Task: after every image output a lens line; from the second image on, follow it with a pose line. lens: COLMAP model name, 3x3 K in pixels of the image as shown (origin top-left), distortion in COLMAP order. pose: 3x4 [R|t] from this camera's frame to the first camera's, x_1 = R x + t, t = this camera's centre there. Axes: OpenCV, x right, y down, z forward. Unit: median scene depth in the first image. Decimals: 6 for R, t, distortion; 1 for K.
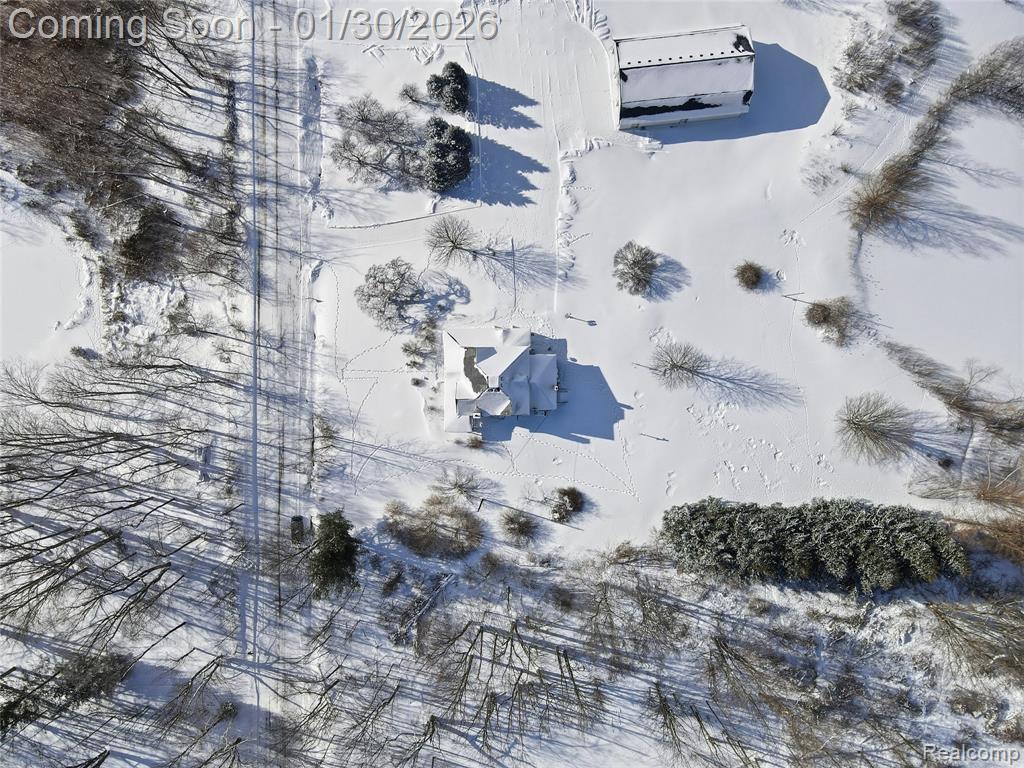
lens RADIAL K [[744.1, 0, 501.3], [0, 744.1, 382.5], [0, 0, 1]] dist [0.019792, 0.006002]
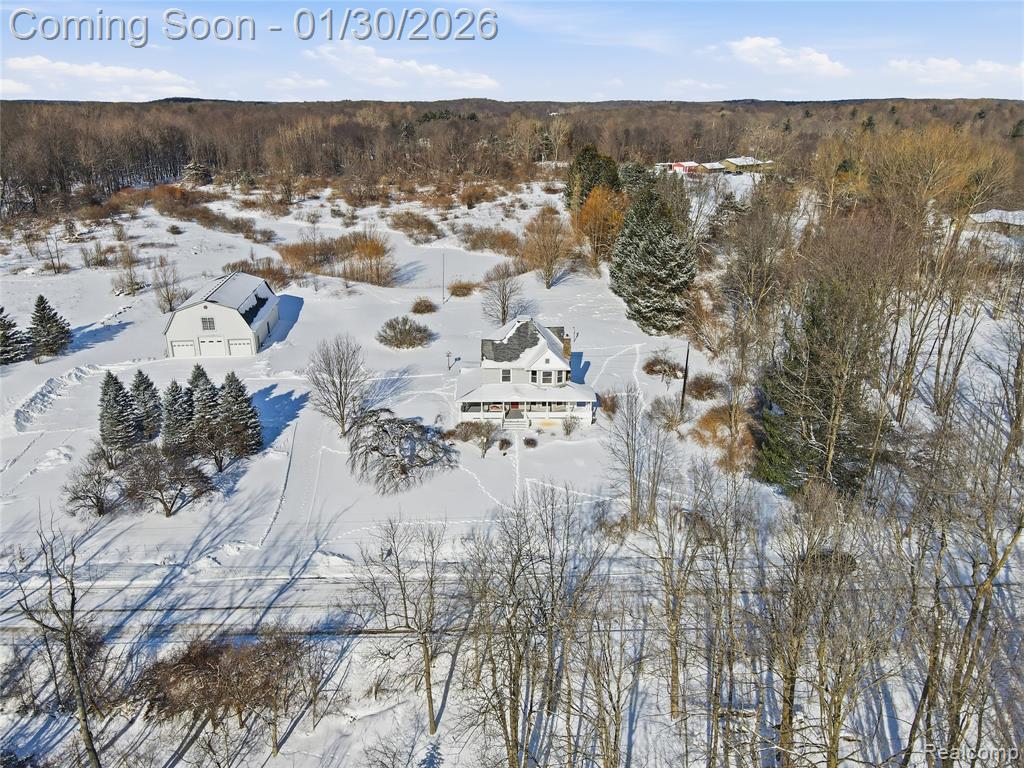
lens RADIAL K [[744.1, 0, 501.3], [0, 744.1, 382.5], [0, 0, 1]] dist [0.019792, 0.006002]
pose [[-0.002252, -0.311731, 0.950168, -0.723711], [0.999714, -0.023329, -0.005284, -0.020568], [0.023814, 0.949884, 0.311694, 0.710982]]
